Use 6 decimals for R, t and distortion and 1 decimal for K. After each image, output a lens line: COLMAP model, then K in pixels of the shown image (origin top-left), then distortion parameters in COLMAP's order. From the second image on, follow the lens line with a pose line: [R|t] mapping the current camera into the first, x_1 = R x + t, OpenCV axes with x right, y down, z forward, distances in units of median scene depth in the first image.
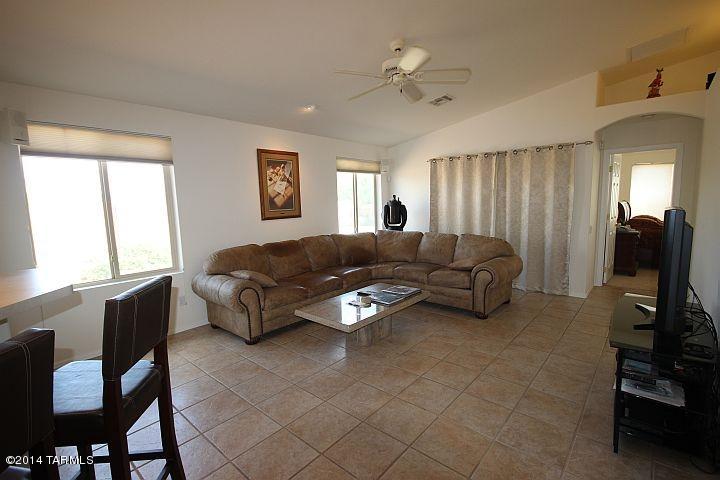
lens RADIAL K [[327.8, 0, 360.0], [0, 327.8, 240.0], [0, 0, 1]] dist [0.001617, 0.000264]
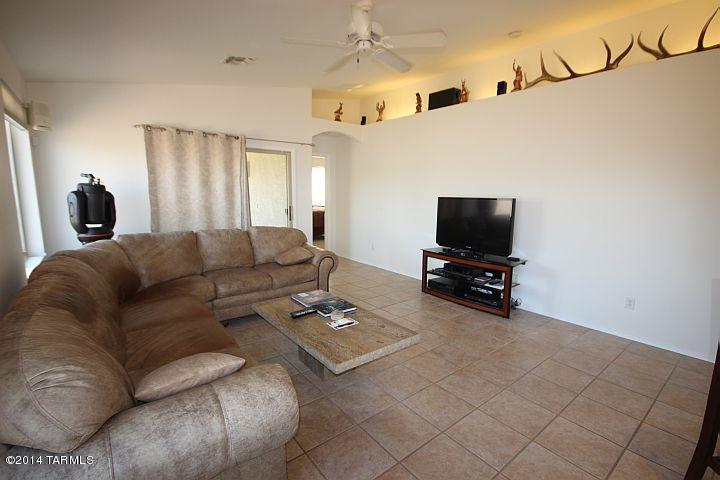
lens RADIAL K [[327.8, 0, 360.0], [0, 327.8, 240.0], [0, 0, 1]] dist [0.001617, 0.000264]
pose [[0.174594, -0.106304, 0.978885, -0.410835], [0.117647, 0.989285, 0.086450, -0.021512], [-0.977587, 0.100069, 0.185230, 0.501749]]
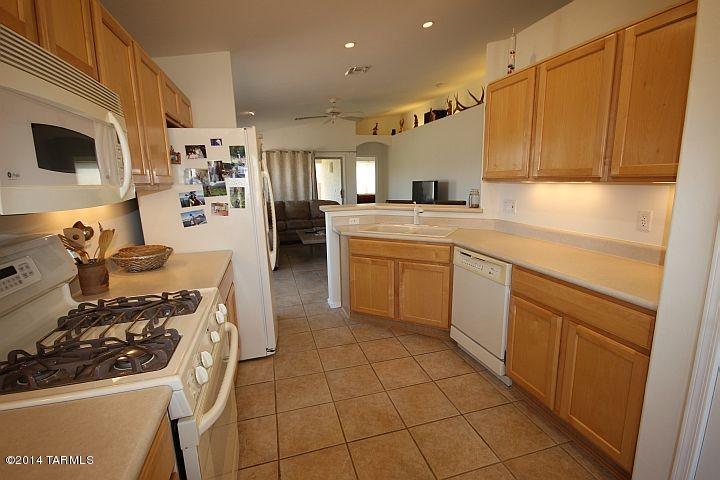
lens RADIAL K [[327.8, 0, 360.0], [0, 327.8, 240.0], [0, 0, 1]] dist [0.001617, 0.000264]
pose [[0.531252, -0.119675, 0.838718, -0.832376], [0.116603, 0.990880, 0.067530, 0.086920], [-0.839151, 0.061921, 0.540362, -0.064905]]
